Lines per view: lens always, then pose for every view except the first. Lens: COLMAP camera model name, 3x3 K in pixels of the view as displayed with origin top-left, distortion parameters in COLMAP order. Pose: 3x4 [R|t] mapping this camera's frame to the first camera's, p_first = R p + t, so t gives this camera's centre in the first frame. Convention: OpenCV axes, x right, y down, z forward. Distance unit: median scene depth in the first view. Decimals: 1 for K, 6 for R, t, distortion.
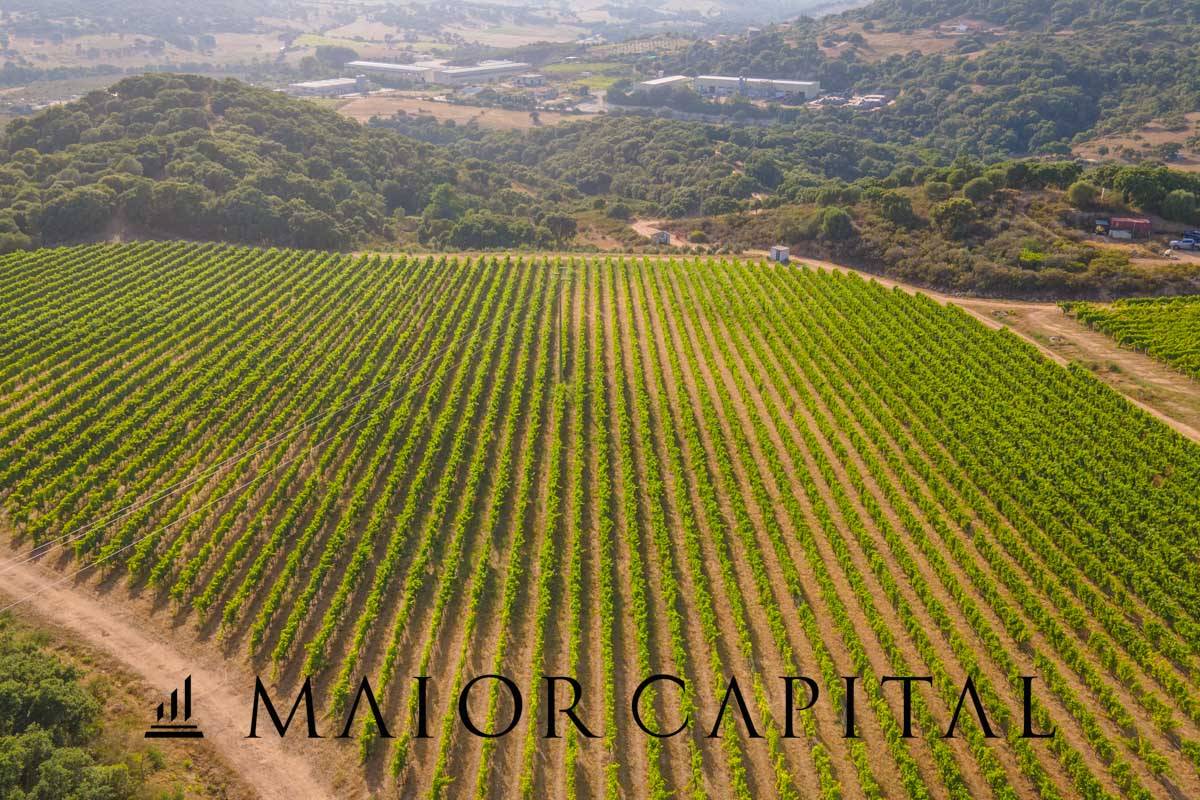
lens RADIAL K [[1038.4, 0, 600.0], [0, 1038.4, 400.0], [0, 0, 1]] dist [-0.000870, 0.080091]
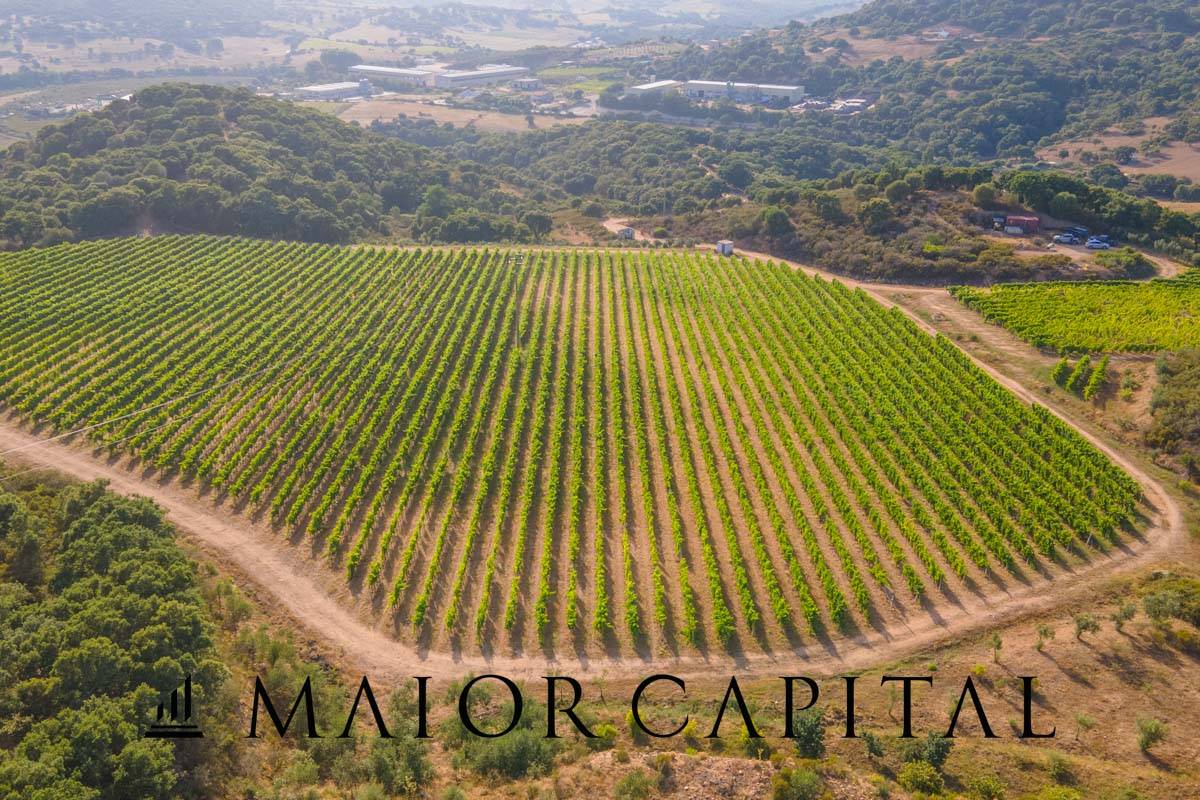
lens RADIAL K [[1038.4, 0, 600.0], [0, 1038.4, 400.0], [0, 0, 1]] dist [-0.000870, 0.080091]
pose [[0.999991, 0.001543, -0.004043, 0.041868], [-0.001543, 0.999999, -0.000031, 0.028818], [0.004043, 0.000038, 0.999992, -0.147221]]
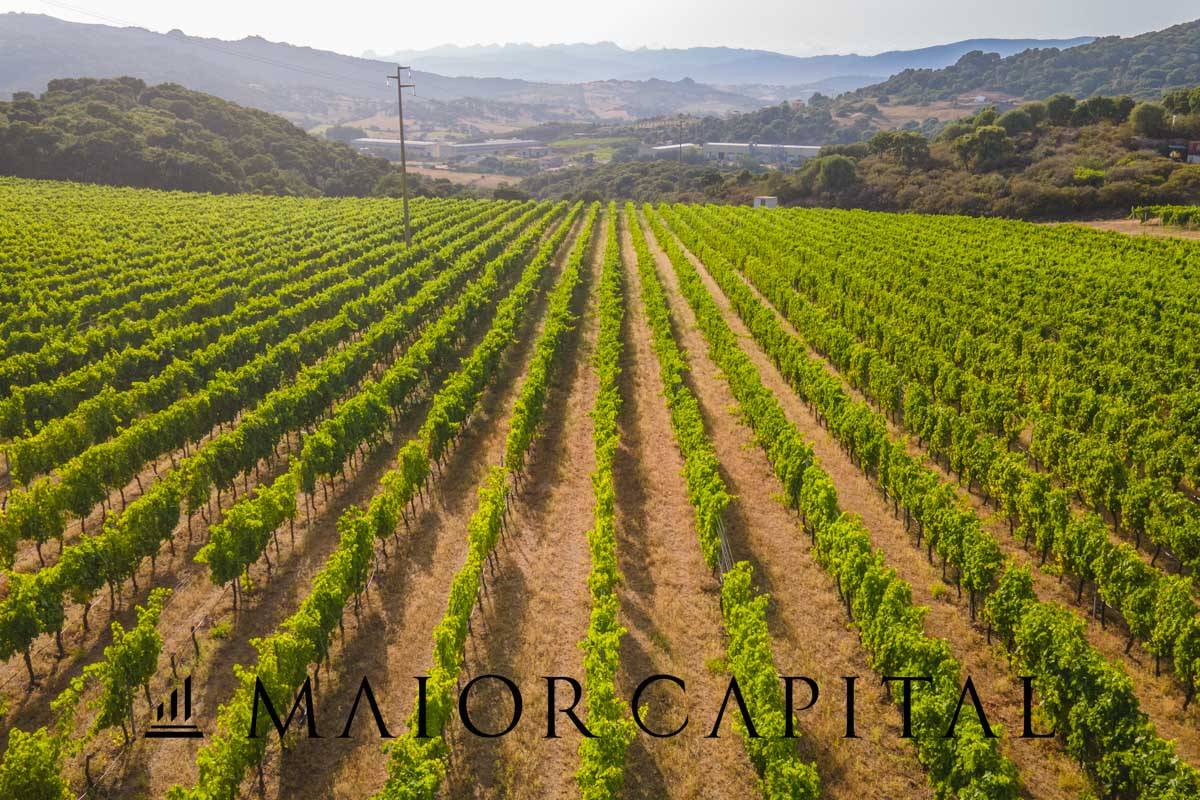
lens RADIAL K [[1038.4, 0, 600.0], [0, 1038.4, 400.0], [0, 0, 1]] dist [-0.000870, 0.080091]
pose [[0.999729, 0.006105, -0.022454, 0.067181], [-0.008357, 0.994789, -0.101611, 0.095397], [0.021716, 0.101771, 0.994571, 0.223478]]
